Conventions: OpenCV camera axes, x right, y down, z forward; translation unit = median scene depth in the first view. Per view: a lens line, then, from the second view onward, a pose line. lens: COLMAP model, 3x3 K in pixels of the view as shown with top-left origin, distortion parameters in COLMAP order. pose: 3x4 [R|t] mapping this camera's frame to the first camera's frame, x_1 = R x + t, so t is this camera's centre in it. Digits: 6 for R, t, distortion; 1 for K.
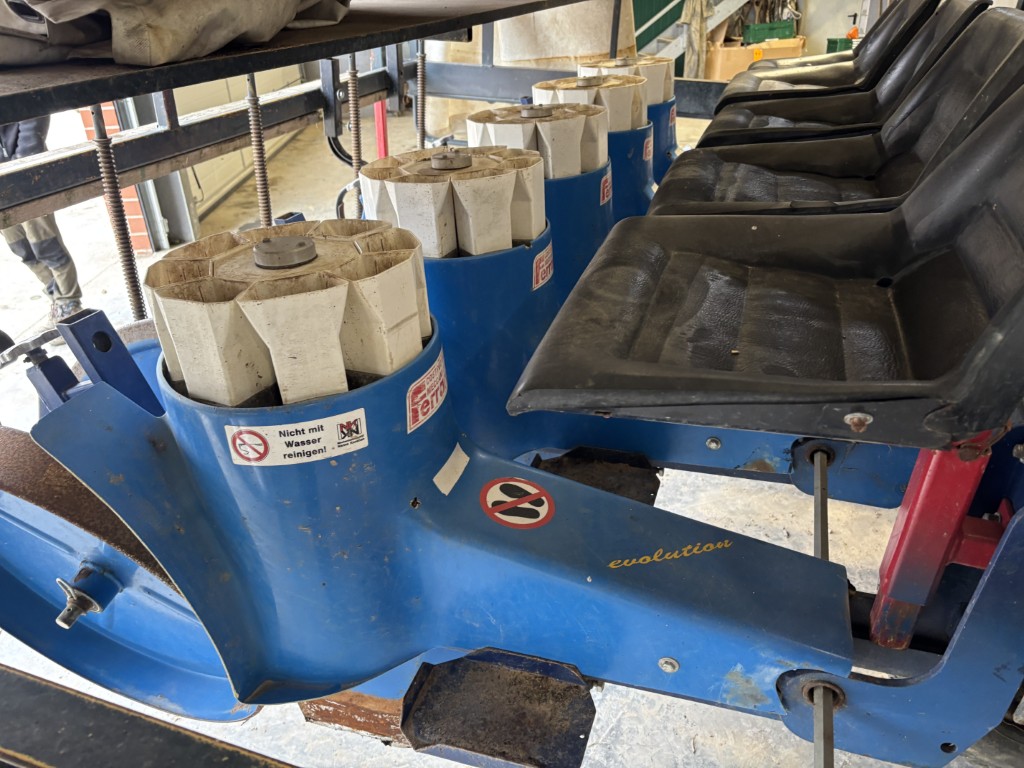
lens RADIAL K [[760.4, 0, 512.0], [0, 760.4, 384.0], [0, 0, 1]] dist [0.055098, -0.067865]
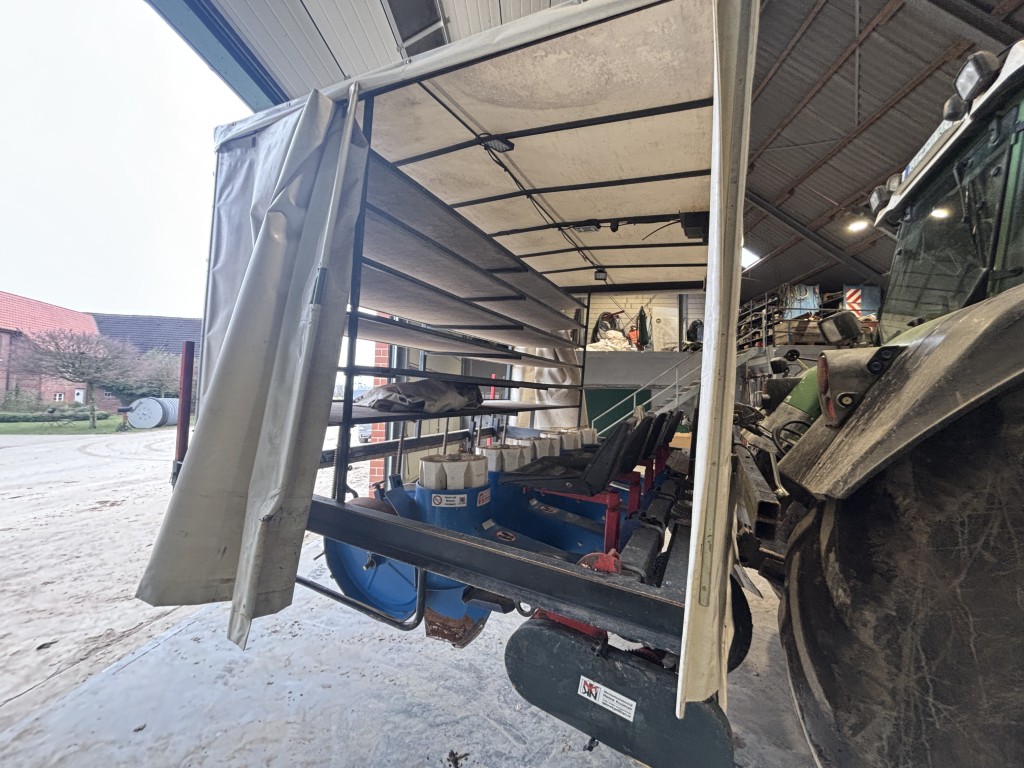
lens RADIAL K [[414.6, 0, 512.0], [0, 414.6, 384.0], [0, 0, 1]] dist [0.000065, -0.000004]
pose [[0.990203, 0.052202, -0.129513, 0.190826], [-0.109763, 0.864316, -0.490826, 0.383801], [0.086318, 0.500233, 0.861578, -0.744962]]
